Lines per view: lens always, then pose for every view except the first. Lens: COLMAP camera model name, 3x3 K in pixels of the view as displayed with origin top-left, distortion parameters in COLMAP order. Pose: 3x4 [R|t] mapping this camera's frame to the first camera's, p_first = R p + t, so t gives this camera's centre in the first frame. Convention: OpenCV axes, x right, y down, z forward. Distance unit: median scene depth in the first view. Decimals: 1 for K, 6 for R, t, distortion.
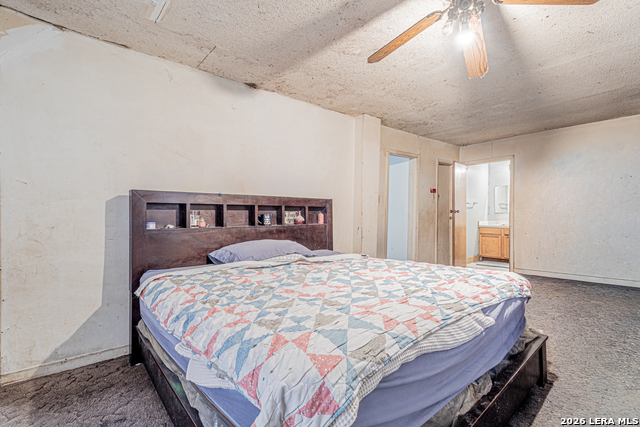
lens RADIAL K [[299.6, 0, 323.2], [0, 299.6, 205.8], [0, 0, 1]] dist [0.001543, 0.000425]
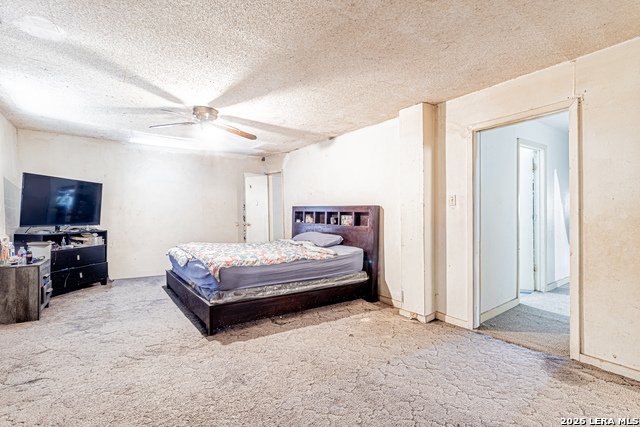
lens RADIAL K [[299.6, 0, 323.2], [0, 299.6, 205.8], [0, 0, 1]] dist [0.001543, 0.000425]
pose [[-0.067851, -0.026338, -0.997348, 1.276301], [0.016489, 0.999485, -0.027517, 0.008460], [0.997559, -0.018312, -0.067382, 0.984008]]
